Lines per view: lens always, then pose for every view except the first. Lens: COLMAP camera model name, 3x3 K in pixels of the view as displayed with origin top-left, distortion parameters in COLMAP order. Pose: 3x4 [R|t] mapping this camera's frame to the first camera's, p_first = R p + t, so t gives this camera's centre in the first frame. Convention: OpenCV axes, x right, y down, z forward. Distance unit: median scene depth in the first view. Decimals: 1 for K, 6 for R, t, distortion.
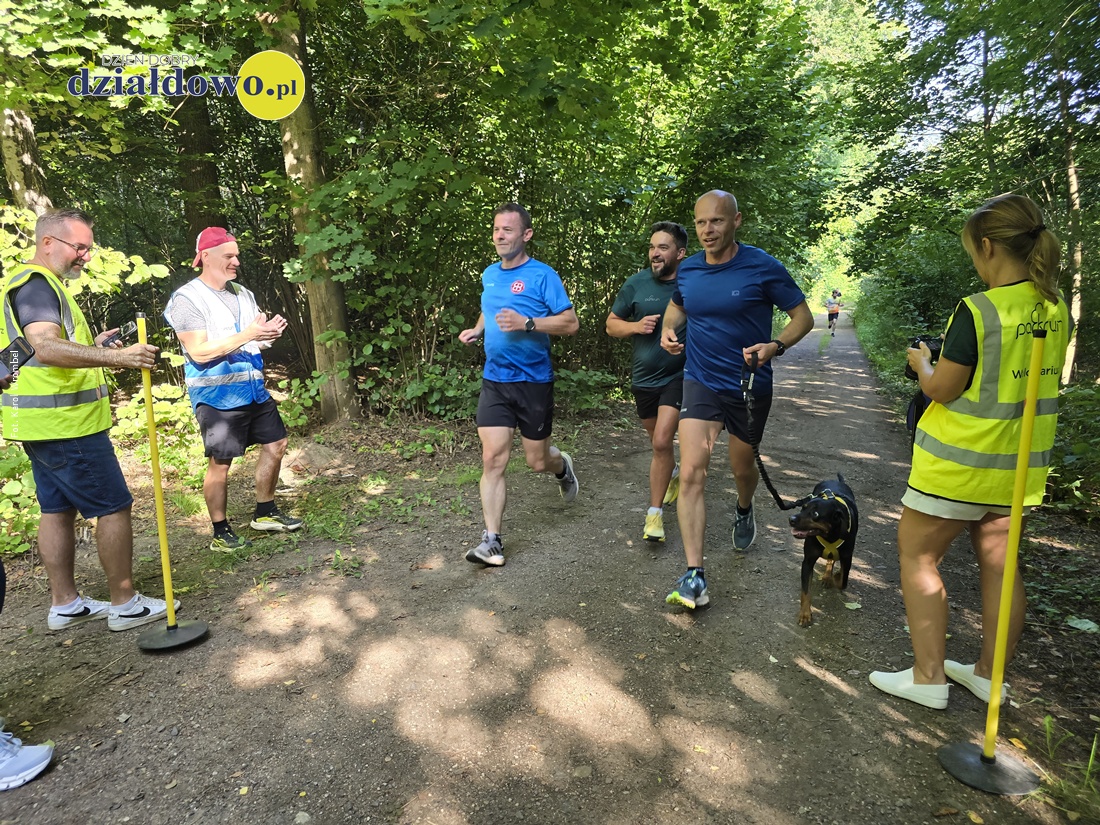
lens RADIAL K [[742.3, 0, 543.2], [0, 742.3, 404.4], [0, 0, 1]] dist [0.046310, -0.042038]
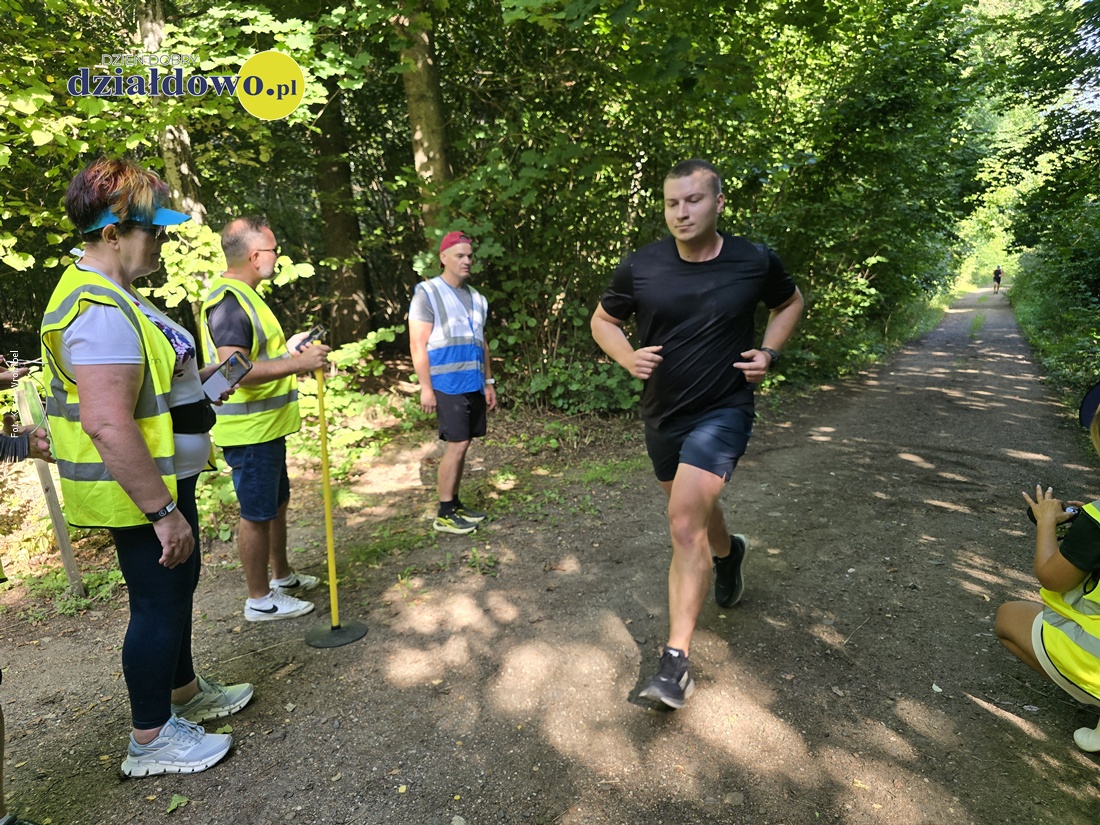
lens RADIAL K [[748.7, 0, 542.3], [0, 748.7, 416.2], [0, 0, 1]] dist [0.030446, -0.029854]
pose [[0.987694, 0.005545, -0.156303, -0.011495], [-0.000051, 0.999383, 0.035135, -0.010701], [0.156401, -0.034695, 0.987084, 0.003205]]
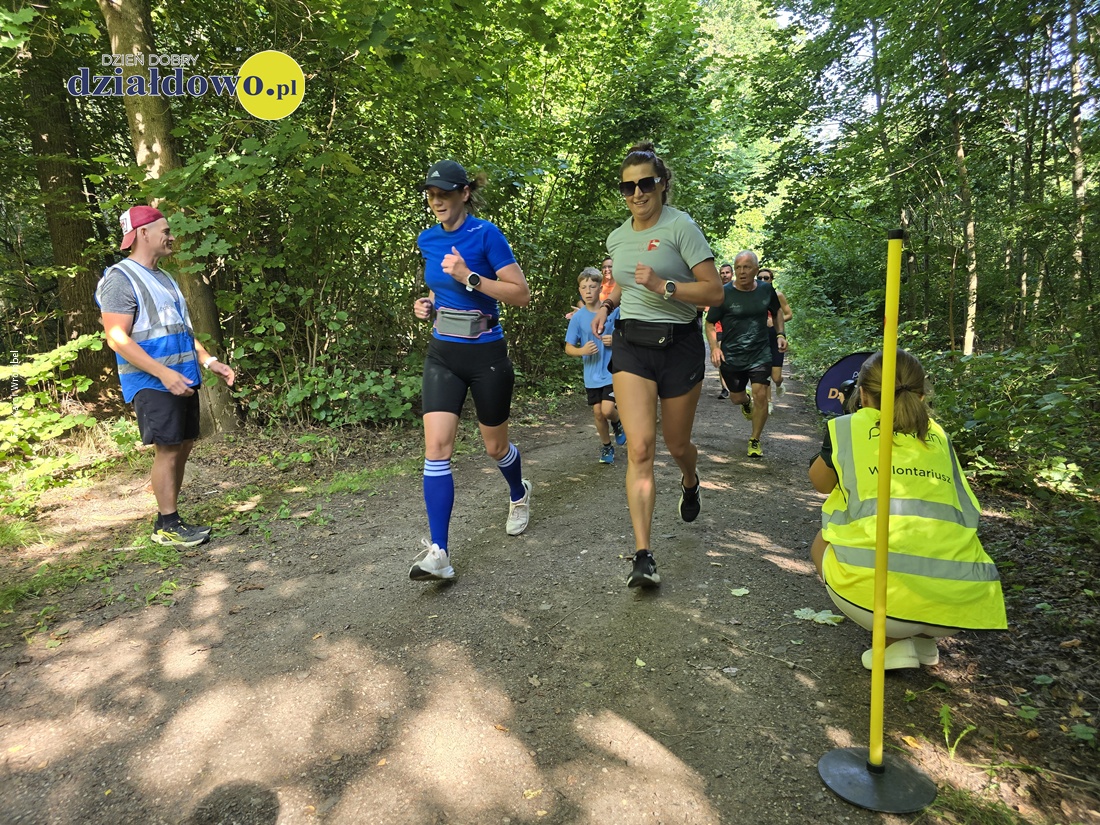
lens RADIAL K [[741.5, 0, 543.6], [0, 741.5, 398.7], [0, 0, 1]] dist [0.046966, -0.042261]
pose [[0.994867, -0.055265, 0.084767, 0.051100], [0.057067, 0.998190, -0.018972, 0.018954], [-0.083565, 0.023712, 0.996220, 0.057861]]
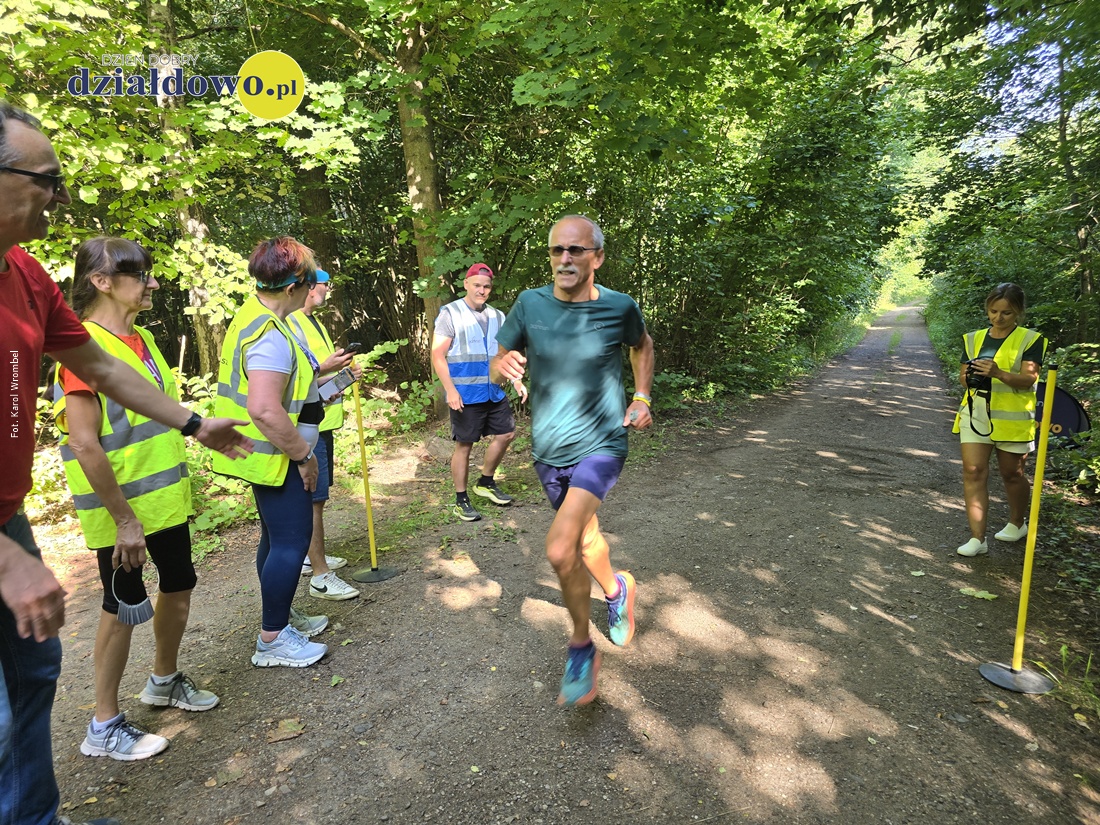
lens RADIAL K [[742.6, 0, 540.6], [0, 742.6, 402.4], [0, 0, 1]] dist [0.043937, -0.039402]
pose [[0.996757, 0.006500, -0.080206, -0.047770], [-0.006230, 0.999974, 0.003614, -0.006801], [0.080228, -0.003102, 0.996772, -0.123142]]
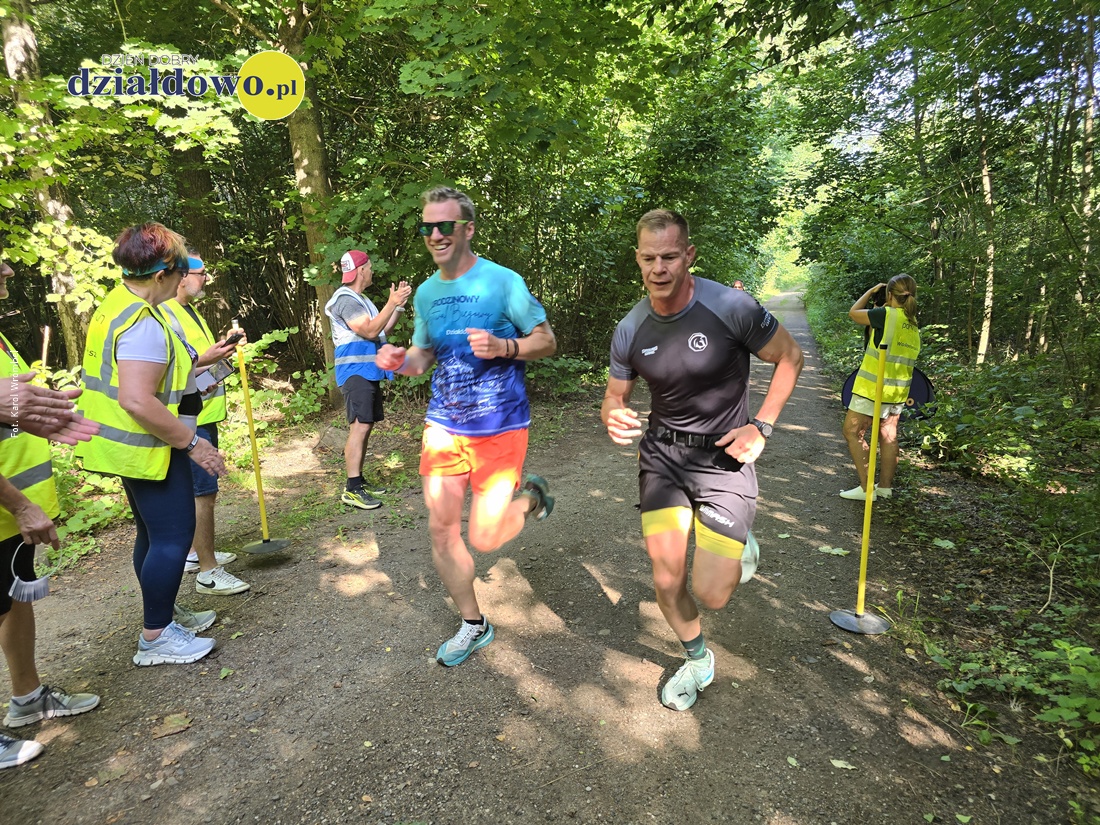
lens RADIAL K [[742.1, 0, 557.9], [0, 742.1, 397.8], [0, 0, 1]] dist [0.047422, -0.041757]
pose [[0.997462, -0.017640, 0.068986, -0.037604], [0.016521, 0.999723, 0.016757, -0.005845], [-0.069262, -0.015575, 0.997477, -0.139242]]
